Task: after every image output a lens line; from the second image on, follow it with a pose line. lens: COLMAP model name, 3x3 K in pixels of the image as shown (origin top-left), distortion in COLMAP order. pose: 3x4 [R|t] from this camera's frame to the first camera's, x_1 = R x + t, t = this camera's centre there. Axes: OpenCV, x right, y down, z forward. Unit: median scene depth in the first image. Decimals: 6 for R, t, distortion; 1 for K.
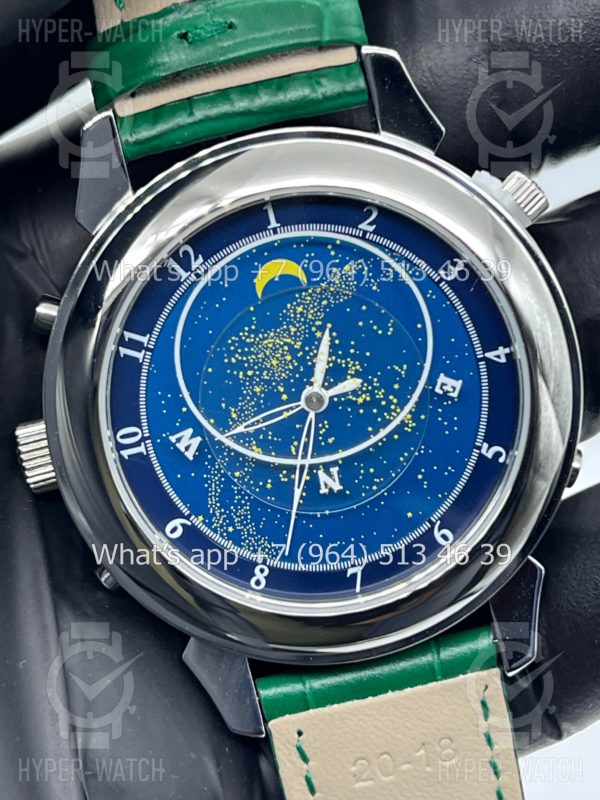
lens RADIAL K [[1899.2, 0, 295.7], [0, 1899.2, 407.0], [0, 0, 1]] dist [0.186123, 0.000000]
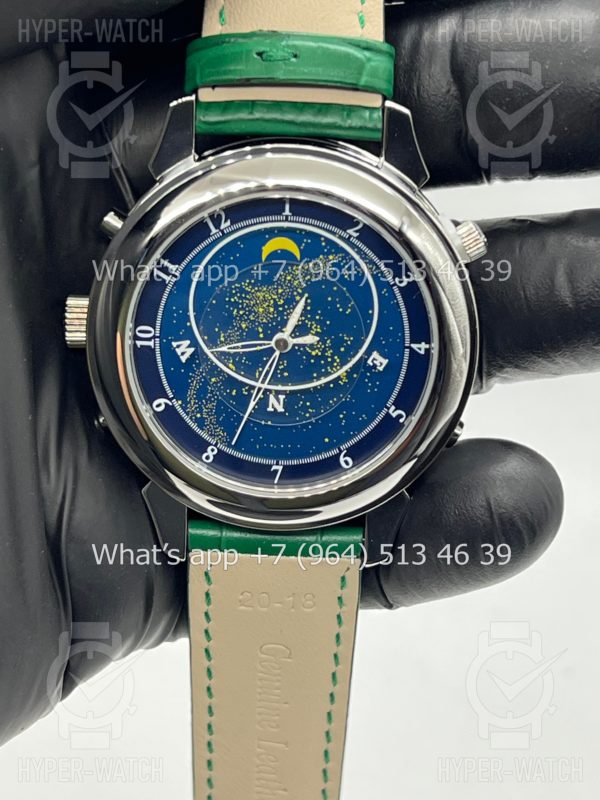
lens RADIAL K [[1899.2, 0, 303.5], [0, 1899.2, 395.5], [0, 0, 1]] dist [0.186123, 0.000000]
pose [[0.962587, 0.270614, 0.013953, 0.015991], [-0.269518, 0.950819, 0.152654, -0.181291], [0.028043, -0.150703, 0.988181, -0.360266]]
